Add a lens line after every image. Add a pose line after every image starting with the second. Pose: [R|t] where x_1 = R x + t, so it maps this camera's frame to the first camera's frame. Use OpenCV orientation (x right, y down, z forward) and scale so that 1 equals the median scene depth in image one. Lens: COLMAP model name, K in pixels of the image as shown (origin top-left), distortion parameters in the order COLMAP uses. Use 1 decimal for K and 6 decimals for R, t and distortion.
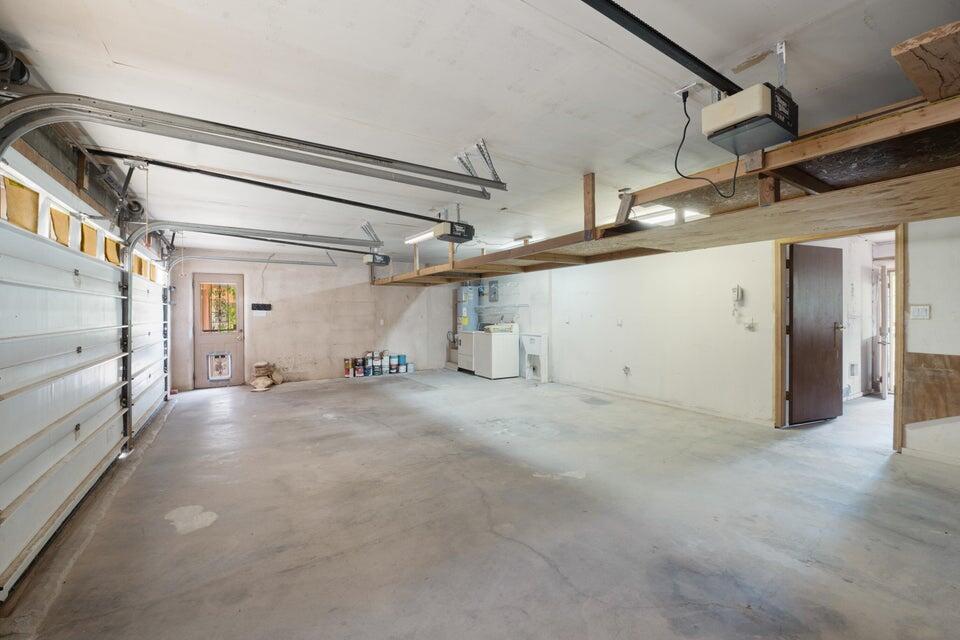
lens RADIAL K [[397.2, 0, 474.9], [0, 397.2, 315.3], [0, 0, 1]] dist [-0.008922, -0.000746]
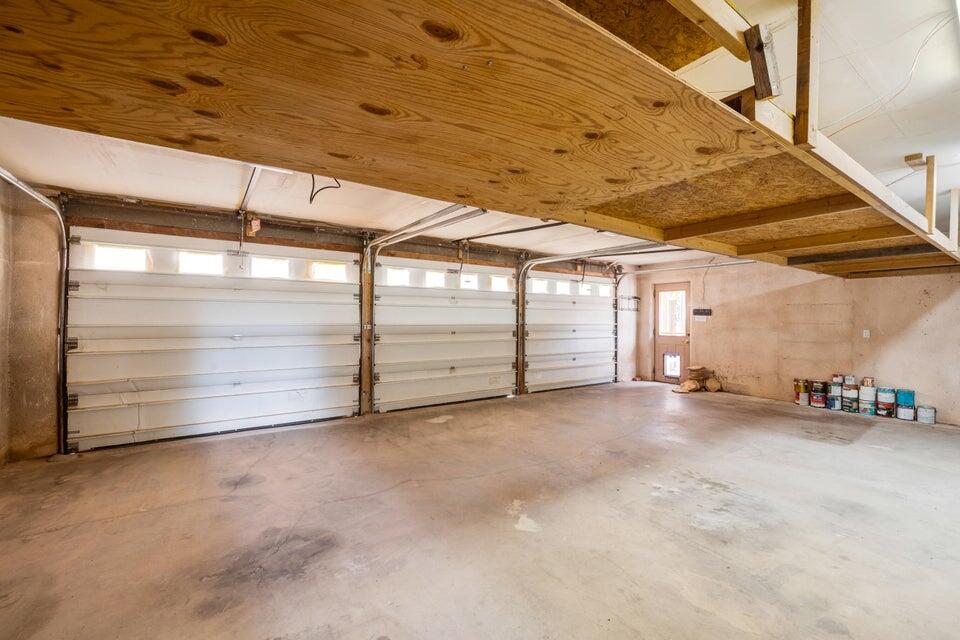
lens RADIAL K [[397.2, 0, 472.5], [0, 397.2, 318.0], [0, 0, 1]] dist [-0.008922, -0.000746]
pose [[0.038903, 0.007715, -0.999213, 0.438785], [-0.014036, 0.999876, 0.007174, -0.004976], [0.999144, 0.013746, 0.039006, 0.365061]]
